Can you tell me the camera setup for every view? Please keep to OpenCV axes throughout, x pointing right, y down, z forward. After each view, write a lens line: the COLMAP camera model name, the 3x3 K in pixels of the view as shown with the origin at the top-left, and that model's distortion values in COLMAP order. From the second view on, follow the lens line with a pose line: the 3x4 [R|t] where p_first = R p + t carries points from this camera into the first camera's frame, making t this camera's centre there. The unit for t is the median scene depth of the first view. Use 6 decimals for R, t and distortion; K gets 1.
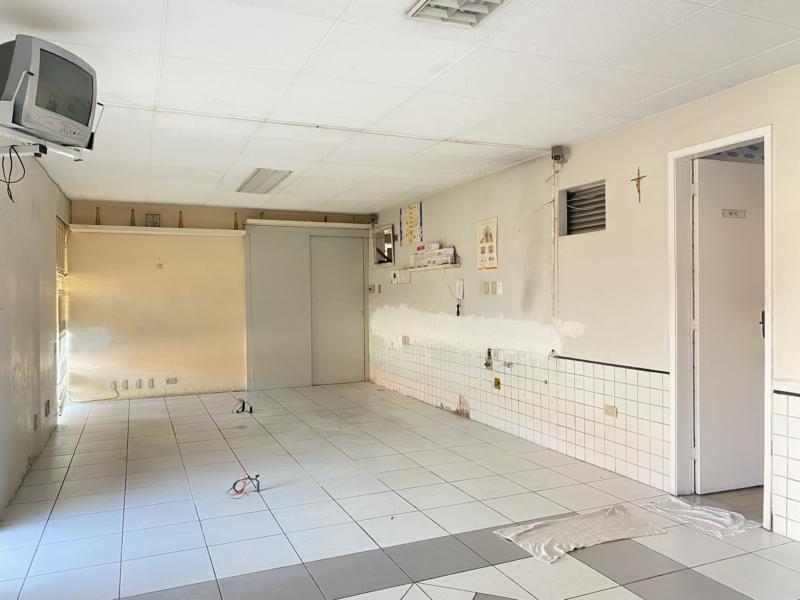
lens RADIAL K [[612.6, 0, 399.3], [0, 612.6, 301.5], [0, 0, 1]] dist [0.009904, -0.014833]
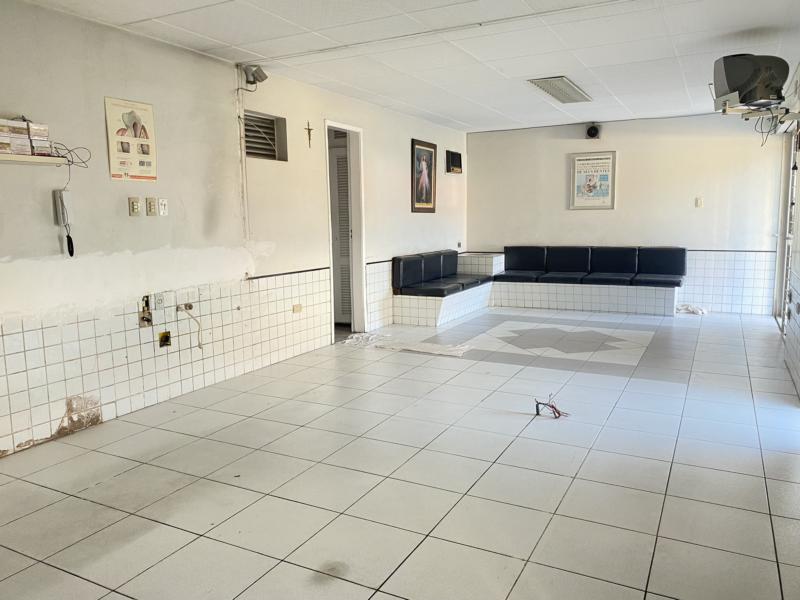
lens RADIAL K [[612.6, 0, 399.8], [0, 612.6, 297.2], [0, 0, 1]] dist [0.009904, -0.014833]
pose [[-0.642503, -0.093331, 0.760578, -0.595877], [0.017901, 0.990456, 0.136661, -0.011326], [-0.766074, 0.101420, -0.634701, 1.297826]]
